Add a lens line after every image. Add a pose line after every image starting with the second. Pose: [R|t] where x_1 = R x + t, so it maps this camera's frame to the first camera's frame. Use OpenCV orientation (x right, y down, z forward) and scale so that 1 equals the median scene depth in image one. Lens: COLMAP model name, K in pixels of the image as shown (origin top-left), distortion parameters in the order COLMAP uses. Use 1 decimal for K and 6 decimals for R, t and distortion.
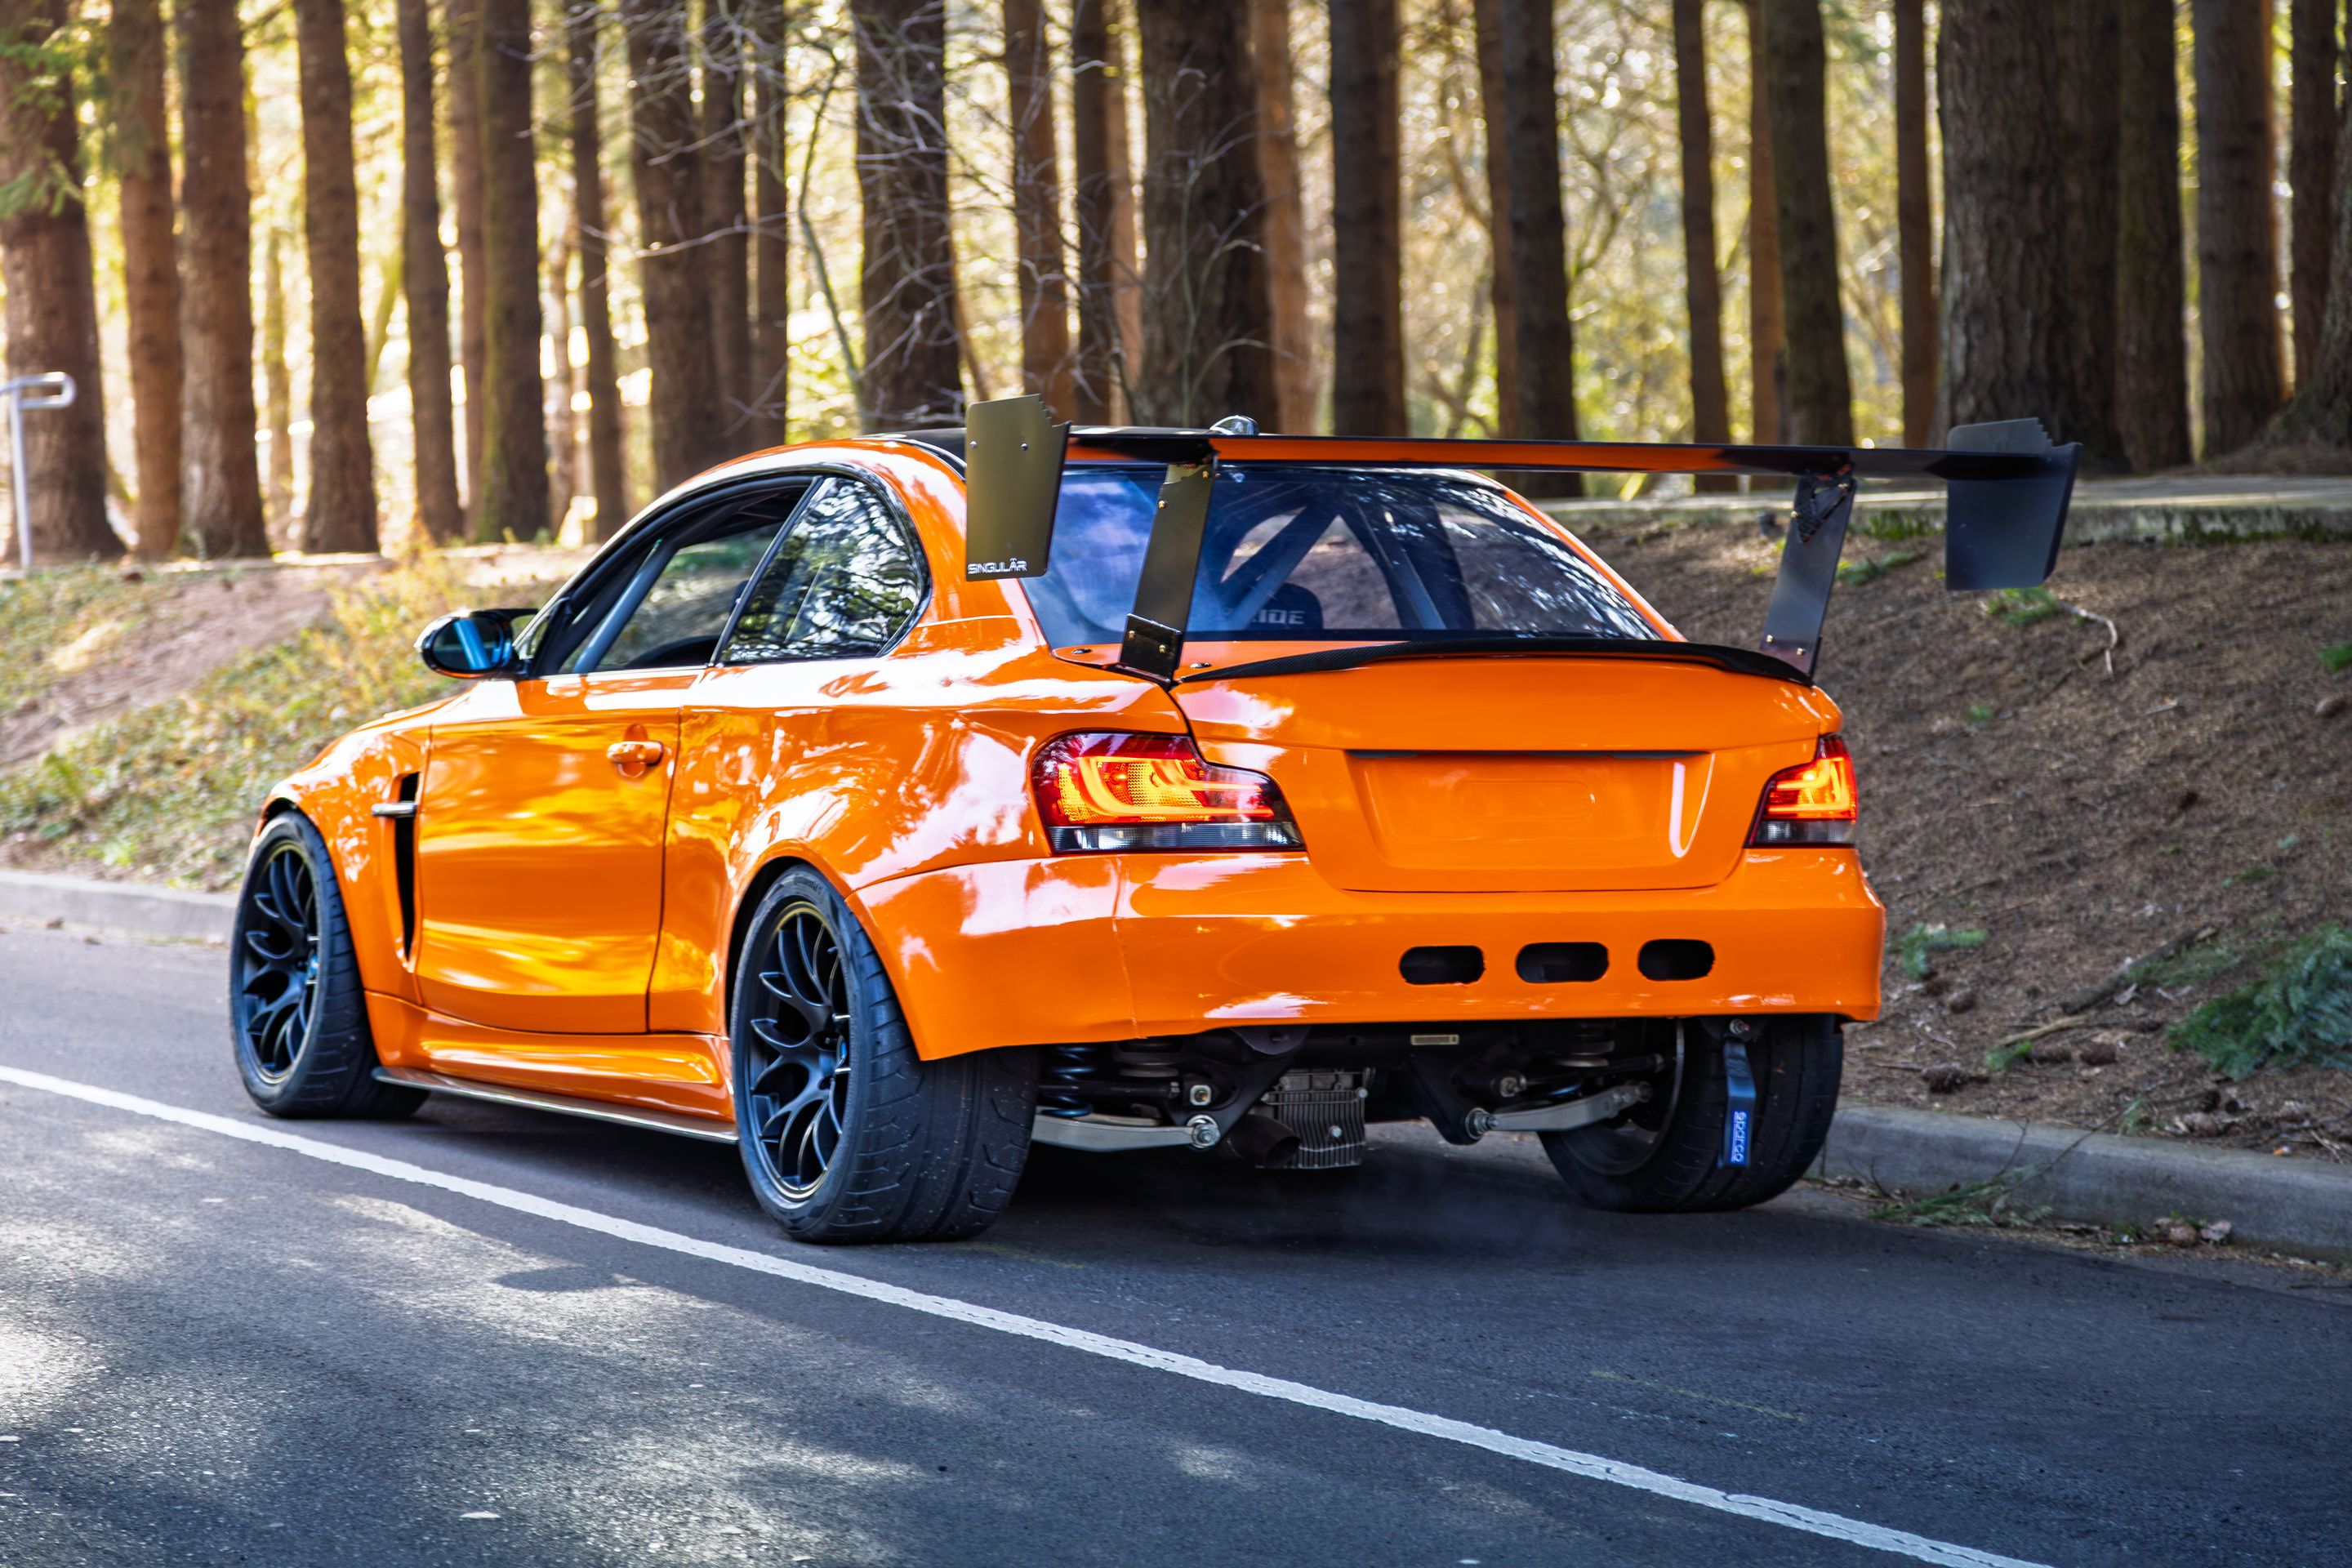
lens RADIAL K [[6195.2, 0, 1176.0], [0, 6195.2, 784.0], [0, 0, 1]] dist [0.019212, -0.168278]
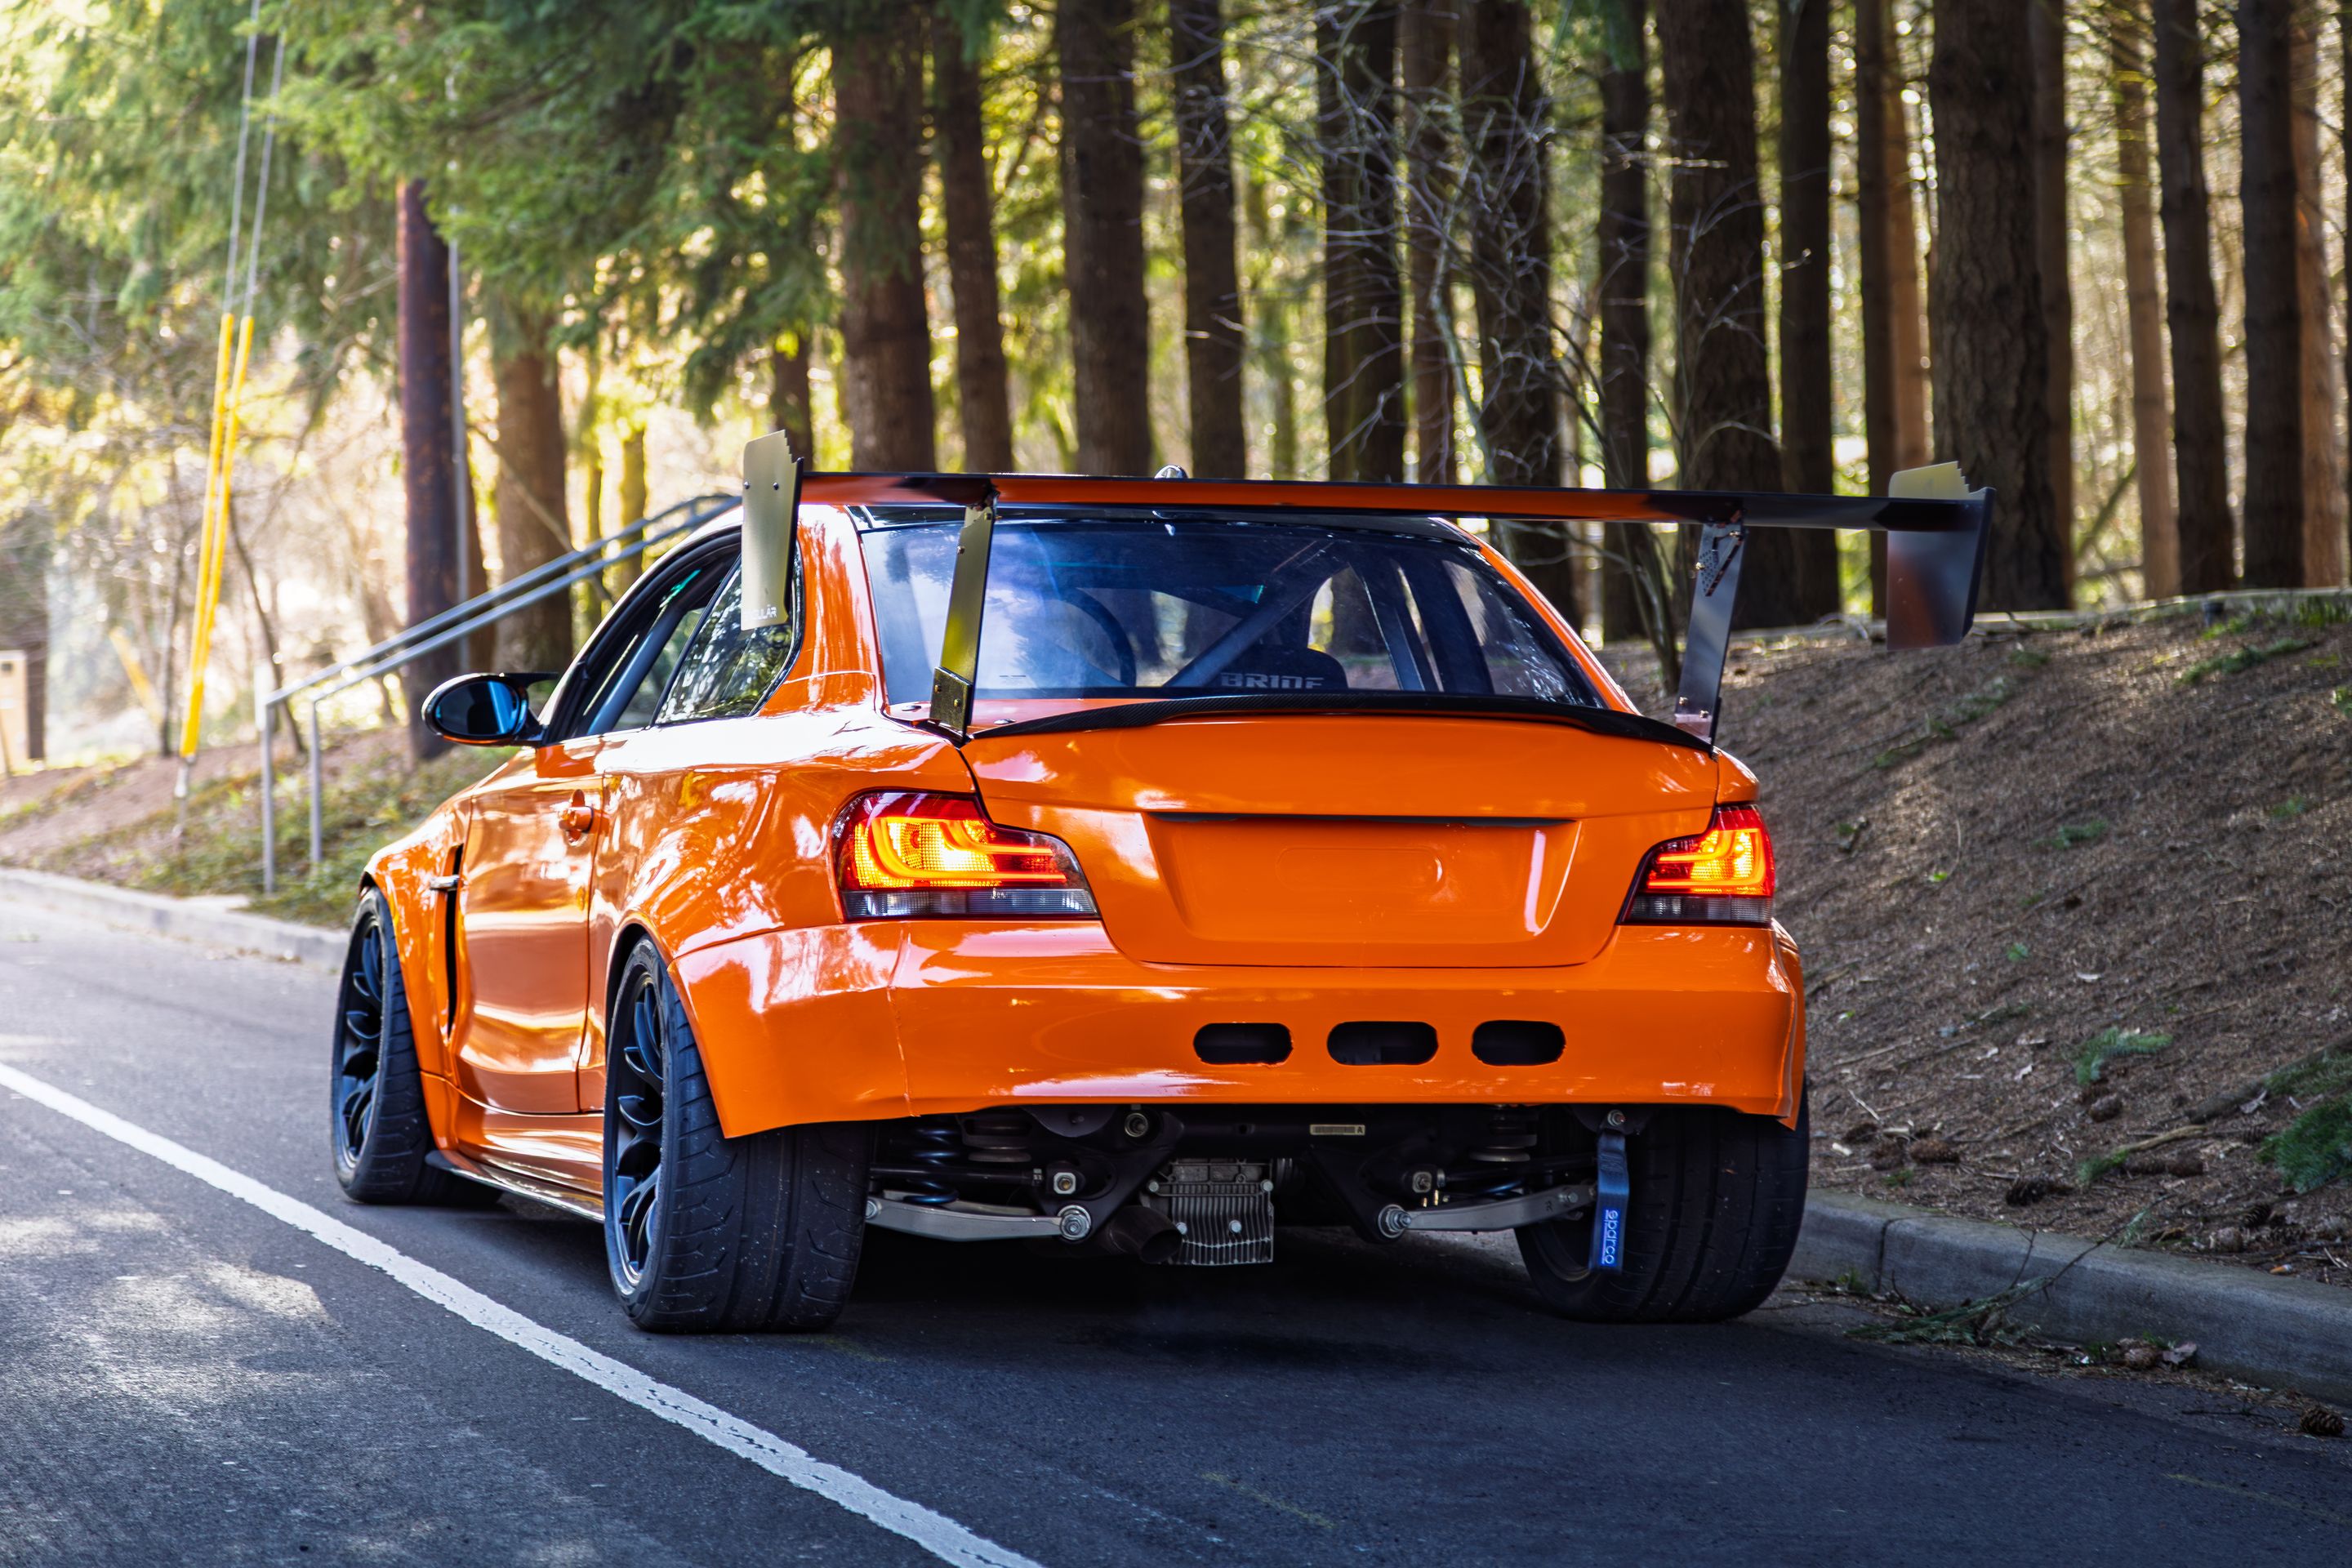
lens RADIAL K [[6398.8, 0, 1176.0], [0, 6398.8, 784.0], [0, 0, 1]] dist [0.016500, 0.171048]
pose [[0.987004, 0.007711, -0.160511, 0.172457], [-0.011125, 0.999730, -0.020377, 0.009191], [0.160311, 0.021898, 0.986824, 0.044452]]
